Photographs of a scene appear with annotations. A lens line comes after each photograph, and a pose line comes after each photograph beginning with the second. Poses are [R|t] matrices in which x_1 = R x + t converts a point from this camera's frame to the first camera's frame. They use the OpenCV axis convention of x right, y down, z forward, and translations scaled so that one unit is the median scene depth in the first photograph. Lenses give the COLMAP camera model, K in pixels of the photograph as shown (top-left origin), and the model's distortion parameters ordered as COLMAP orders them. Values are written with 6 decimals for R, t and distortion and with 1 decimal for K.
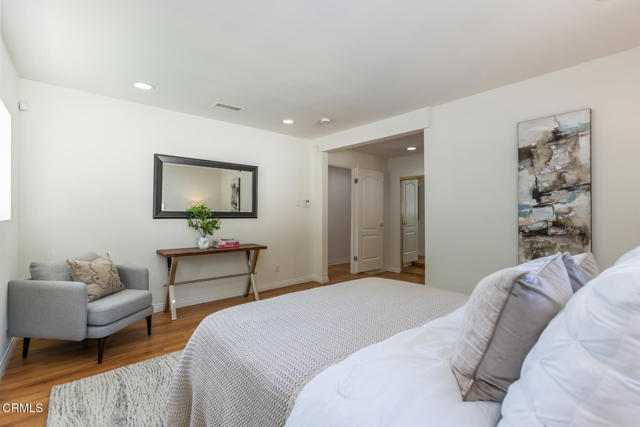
lens RADIAL K [[292.3, 0, 320.0], [0, 292.3, 213.5], [0, 0, 1]] dist [-0.001641, 0.011846]
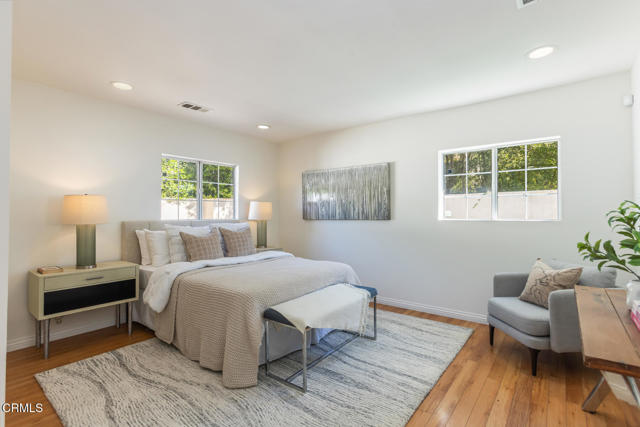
lens RADIAL K [[303.8, 0, 320.0], [0, 303.8, 213.5], [0, 0, 1]] dist [0.000543, 0.000625]
pose [[-0.984979, 0.000176, -0.172677, 0.088806], [0.000989, 0.999989, -0.004619, -0.006727], [0.172674, -0.004720, -0.984968, 1.336483]]
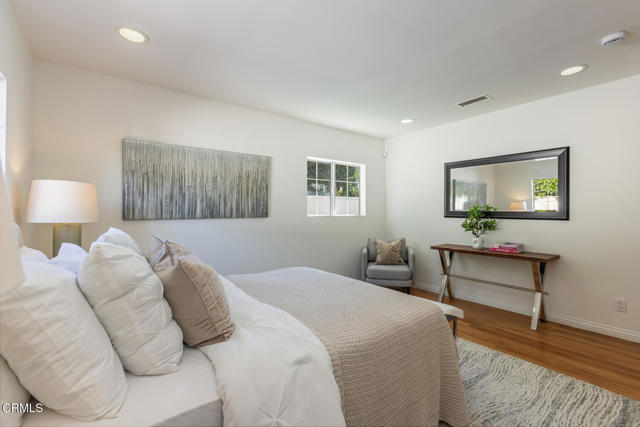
lens RADIAL K [[285.7, 0, 315.8], [0, 285.7, 212.3], [0, 0, 1]] dist [0.001004, 0.001018]
pose [[-0.083653, 0.002370, -0.996492, 0.618937], [0.002011, 0.999996, 0.002210, -0.006655], [0.996493, -0.001819, -0.083657, 0.541810]]
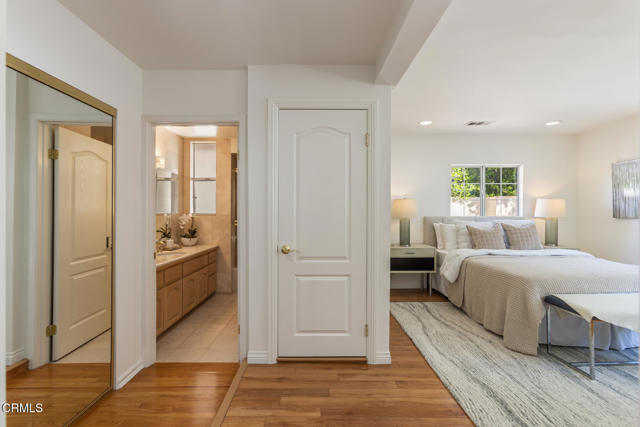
lens RADIAL K [[285.7, 0, 315.8], [0, 285.7, 212.3], [0, 0, 1]] dist [0.001004, 0.001018]
pose [[-0.746927, -0.000492, 0.664906, 0.049963], [-0.001255, 0.999999, -0.000669, -0.004866], [-0.664905, -0.001334, -0.746927, 1.559992]]
